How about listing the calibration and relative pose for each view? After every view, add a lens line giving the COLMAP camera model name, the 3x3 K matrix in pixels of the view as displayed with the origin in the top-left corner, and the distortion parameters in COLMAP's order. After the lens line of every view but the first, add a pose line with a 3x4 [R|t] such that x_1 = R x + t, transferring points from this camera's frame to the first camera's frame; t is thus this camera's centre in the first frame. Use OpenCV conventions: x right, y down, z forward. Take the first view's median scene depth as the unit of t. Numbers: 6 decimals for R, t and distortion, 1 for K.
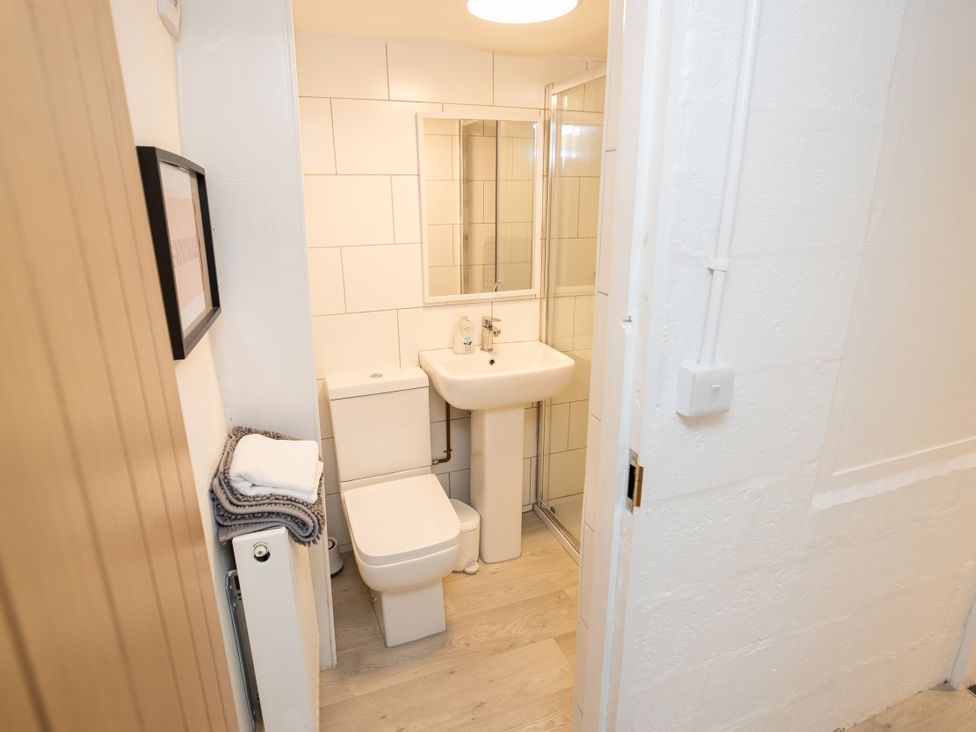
lens RADIAL K [[537.5, 0, 478.5], [0, 537.5, 354.0], [0, 0, 1]] dist [-0.003963, 0.002266]
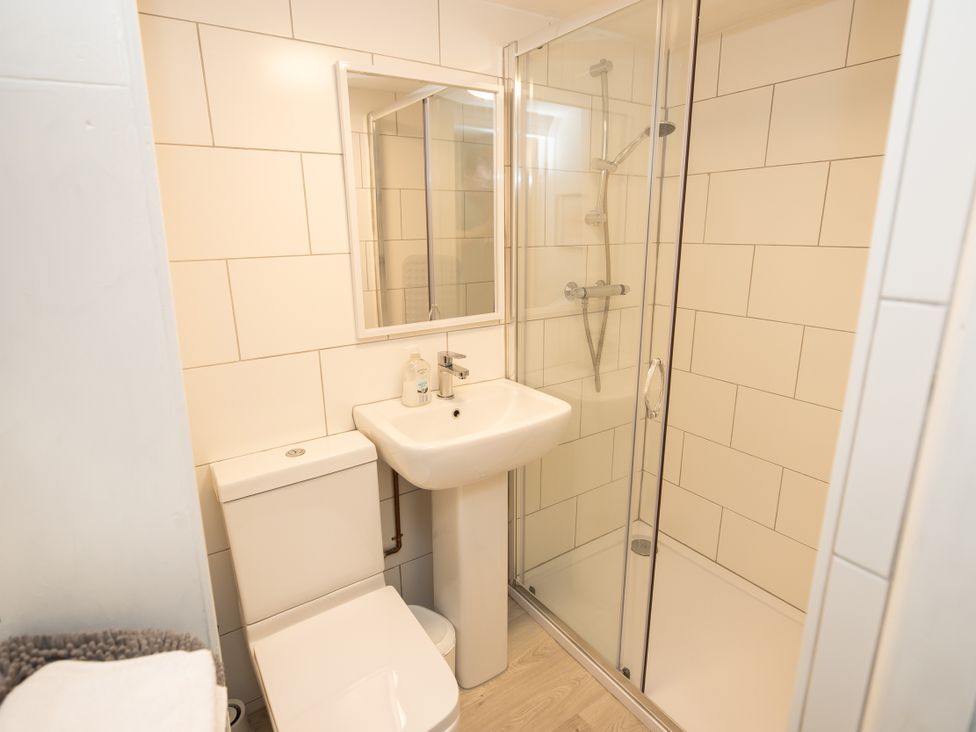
lens RADIAL K [[505.9, 0, 477.7], [0, 505.9, 357.5], [0, 0, 1]] dist [-0.004245, 0.000718]
pose [[0.972893, -0.063435, 0.222384, -0.095301], [0.072454, 0.996838, -0.032630, -0.036355], [-0.219611, 0.047858, 0.974413, 0.315074]]
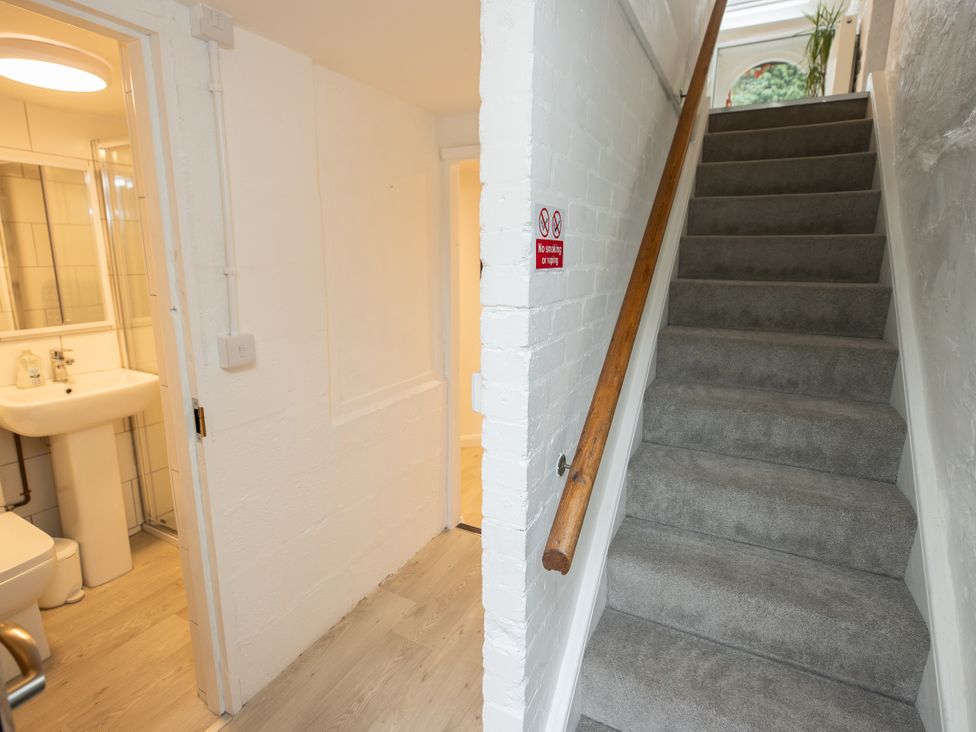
lens RADIAL K [[505.9, 0, 481.5], [0, 505.9, 356.2], [0, 0, 1]] dist [-0.004245, 0.000718]
pose [[0.749172, -0.119274, 0.651548, -0.004911], [0.172730, 0.984799, -0.018331, 0.104371], [-0.639457, 0.126275, 0.758386, -0.261827]]
